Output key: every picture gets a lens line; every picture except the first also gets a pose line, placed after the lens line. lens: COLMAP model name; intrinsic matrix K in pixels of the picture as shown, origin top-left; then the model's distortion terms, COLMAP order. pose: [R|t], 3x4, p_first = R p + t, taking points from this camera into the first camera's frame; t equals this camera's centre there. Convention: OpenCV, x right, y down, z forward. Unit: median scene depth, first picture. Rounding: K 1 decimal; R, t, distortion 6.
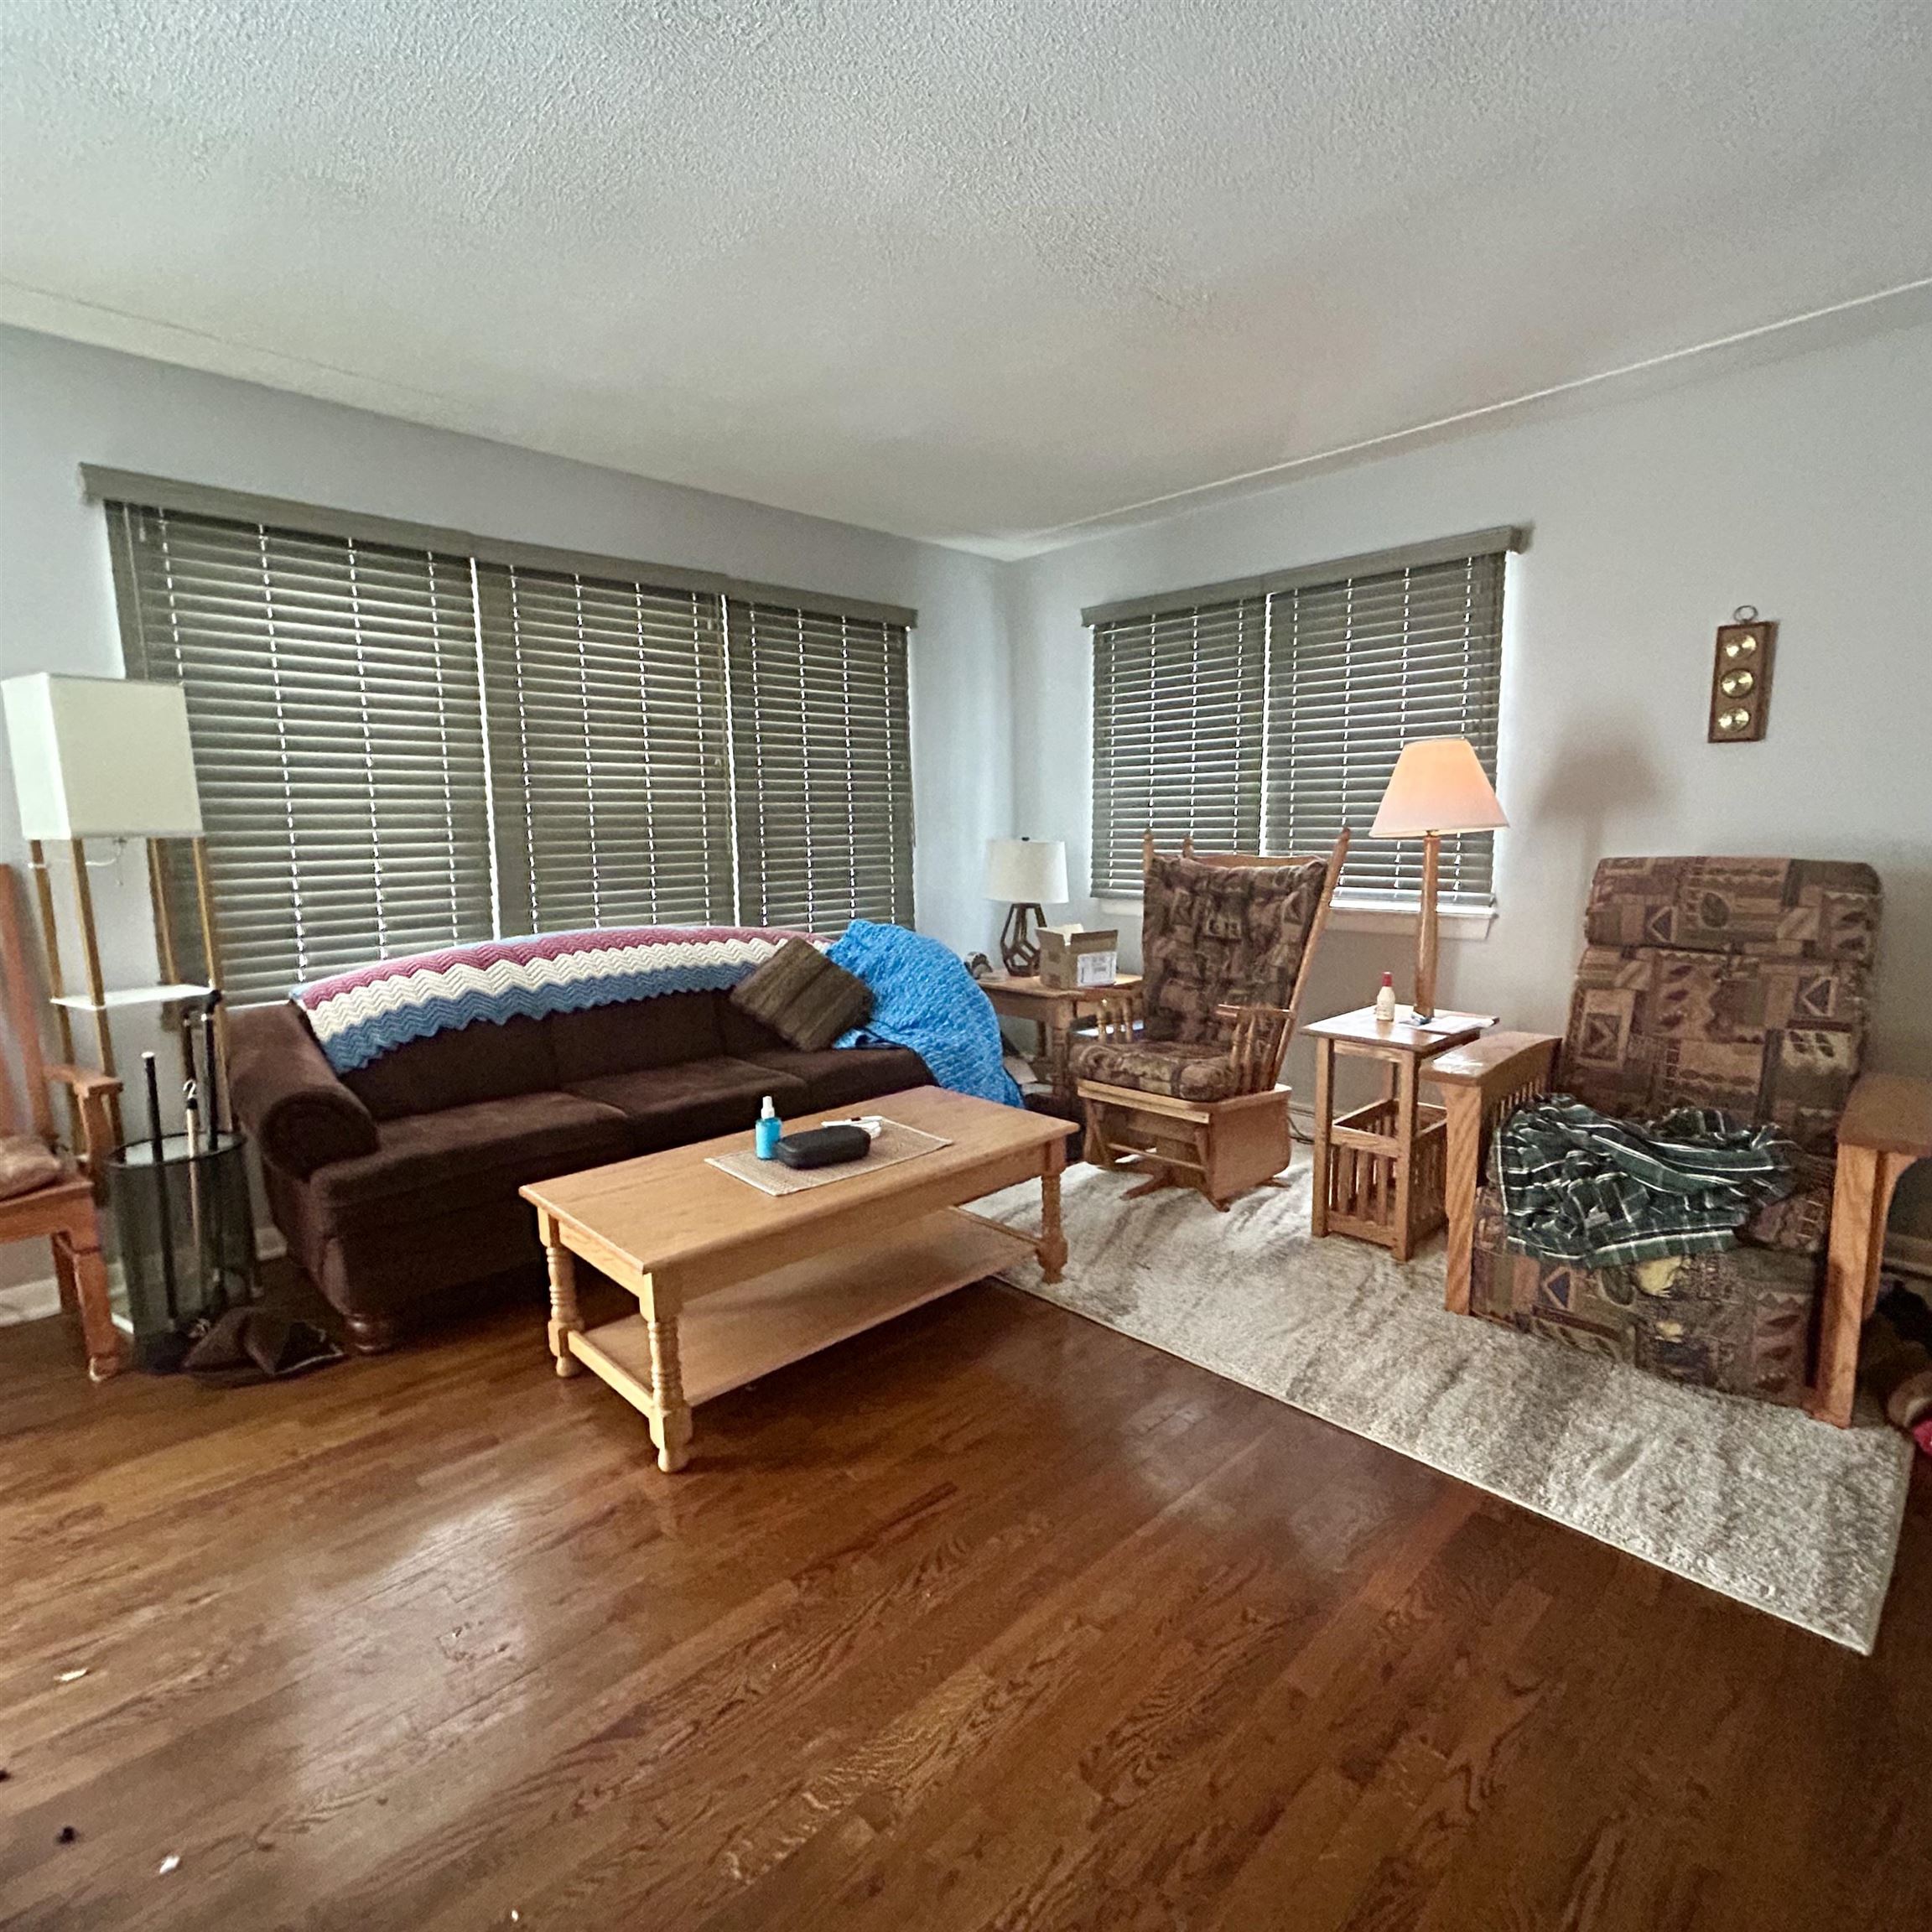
lens RADIAL K [[1022.1, 0, 969.3], [0, 1022.1, 967.0], [0, 0, 1]] dist [-0.001463, 0.001903]
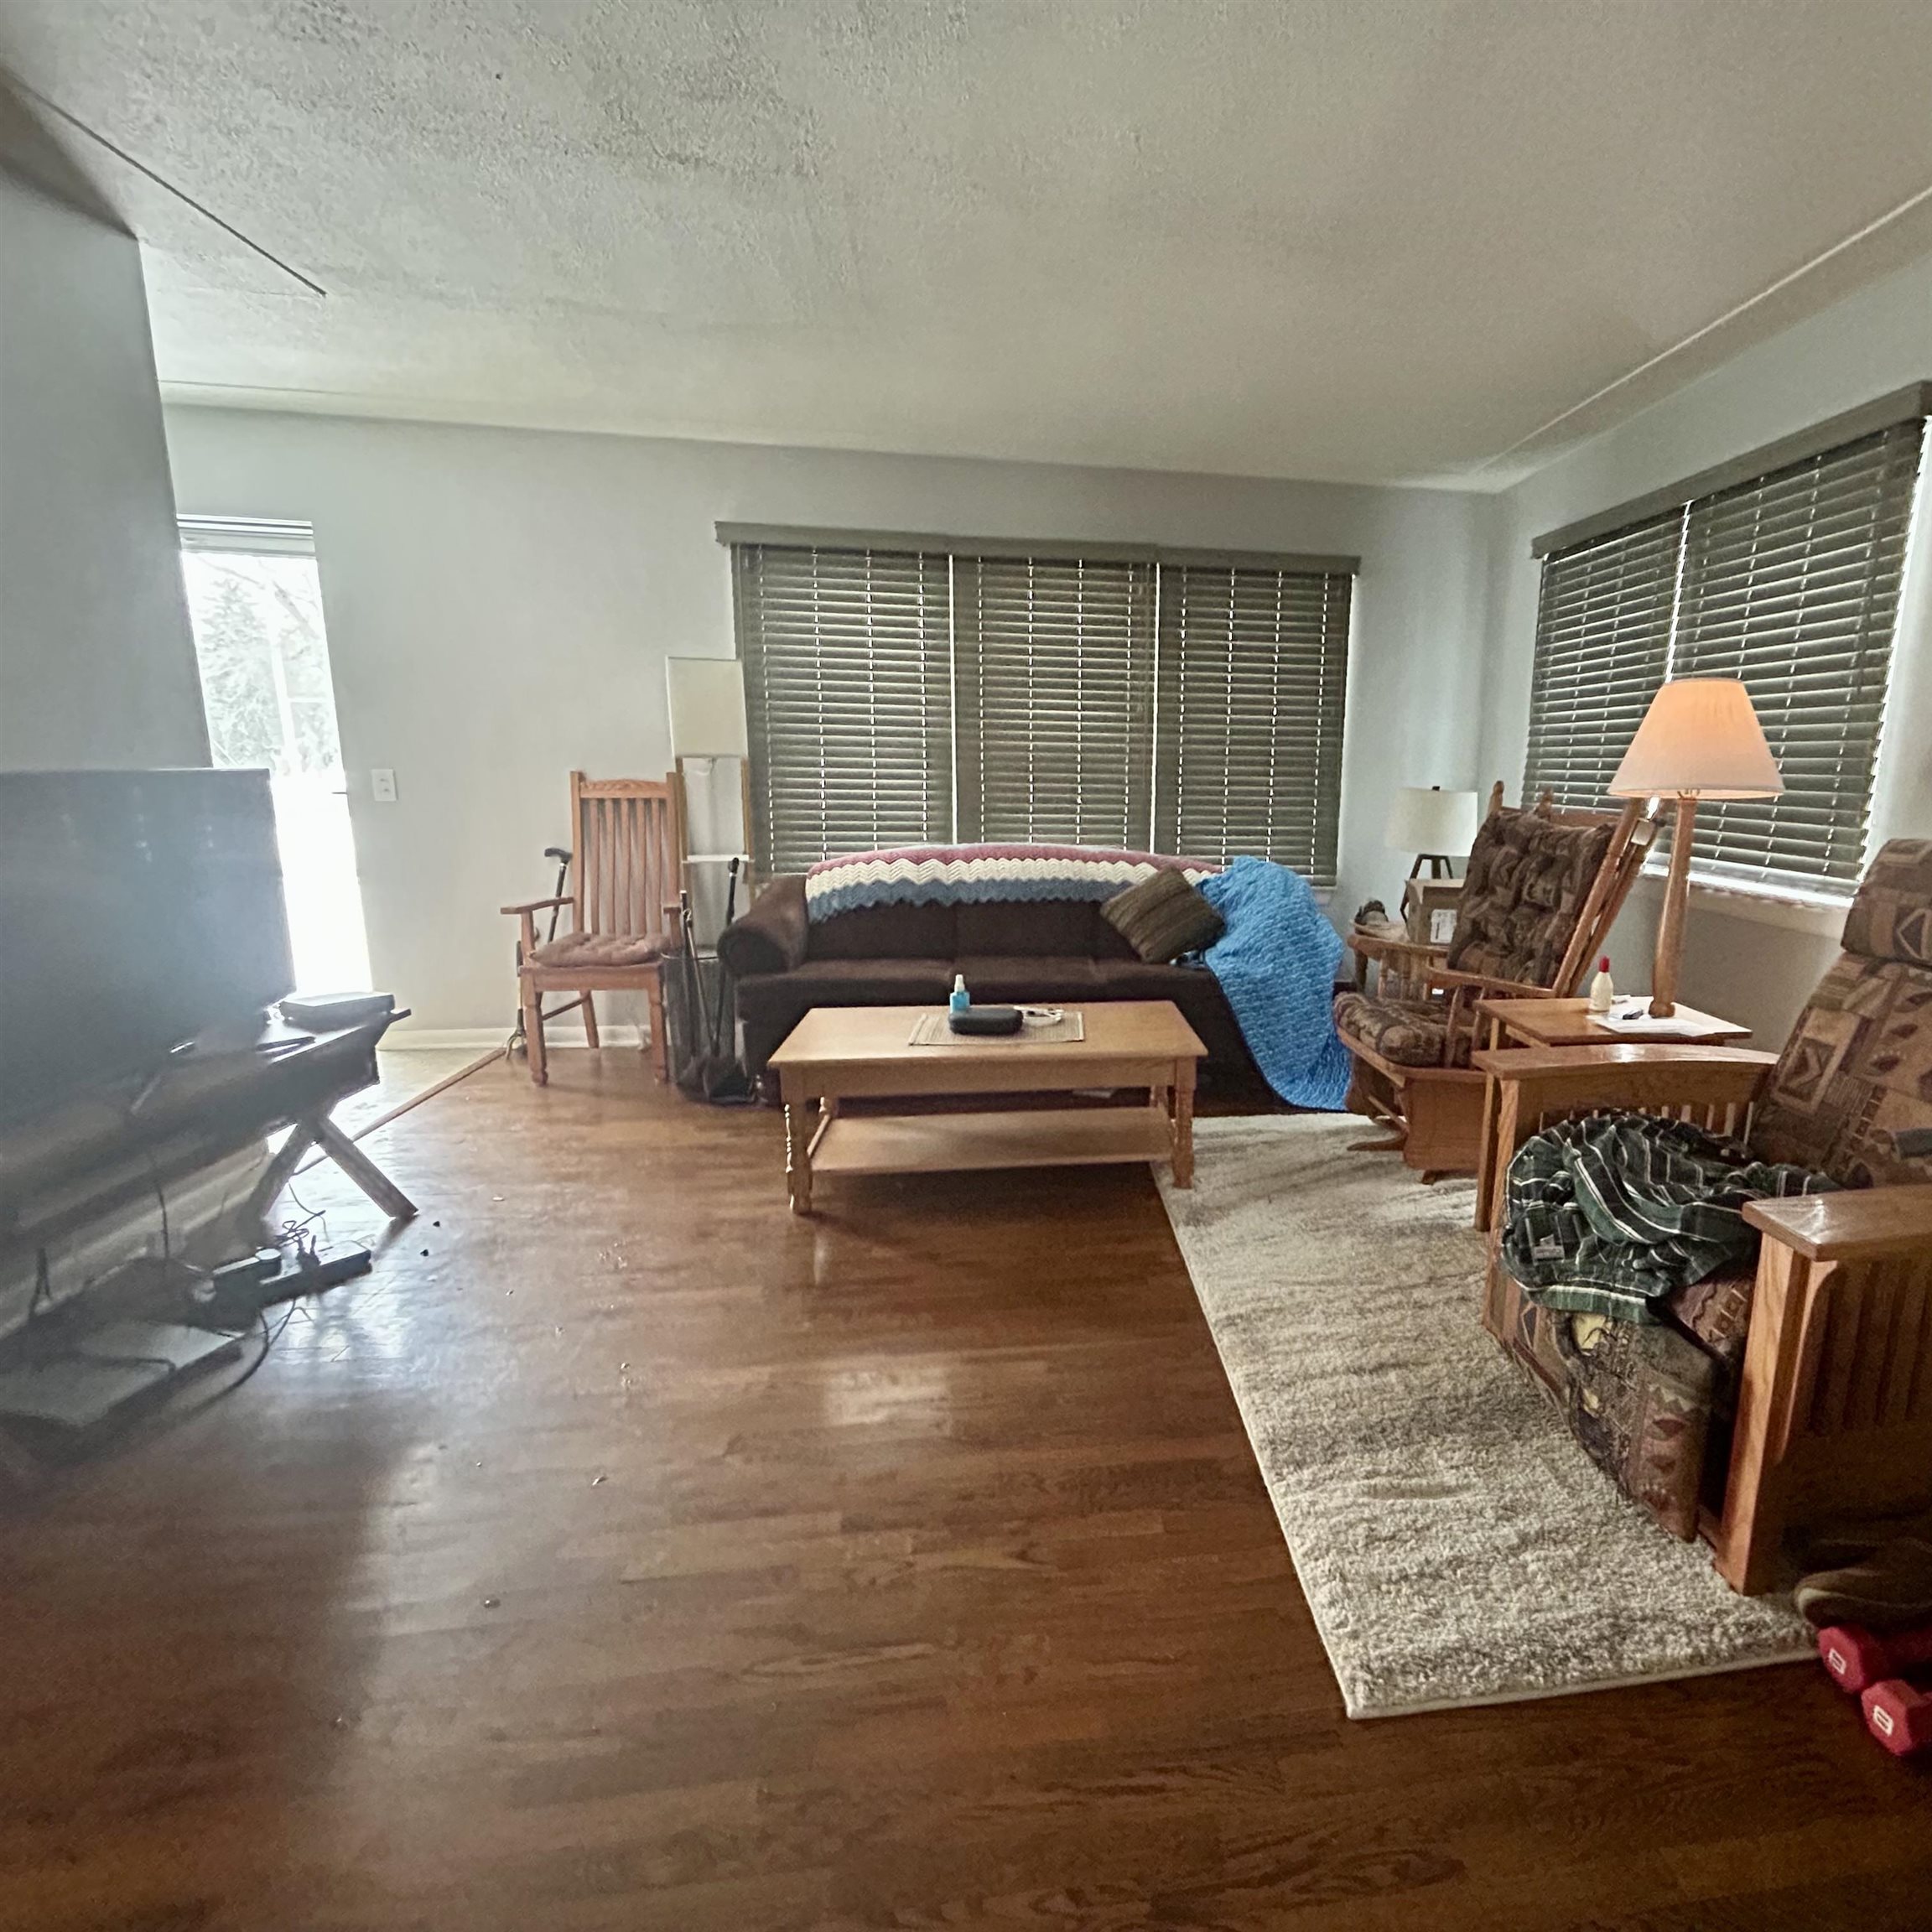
lens RADIAL K [[995.6, 0, 1150.7], [0, 995.6, 961.0], [0, 0, 1]] dist [0.004322, -0.000239]
pose [[0.811320, 0.140828, -0.567386, 0.528733], [-0.111498, 0.990011, 0.086292, -0.018615], [0.573871, -0.006748, 0.818918, 0.087943]]
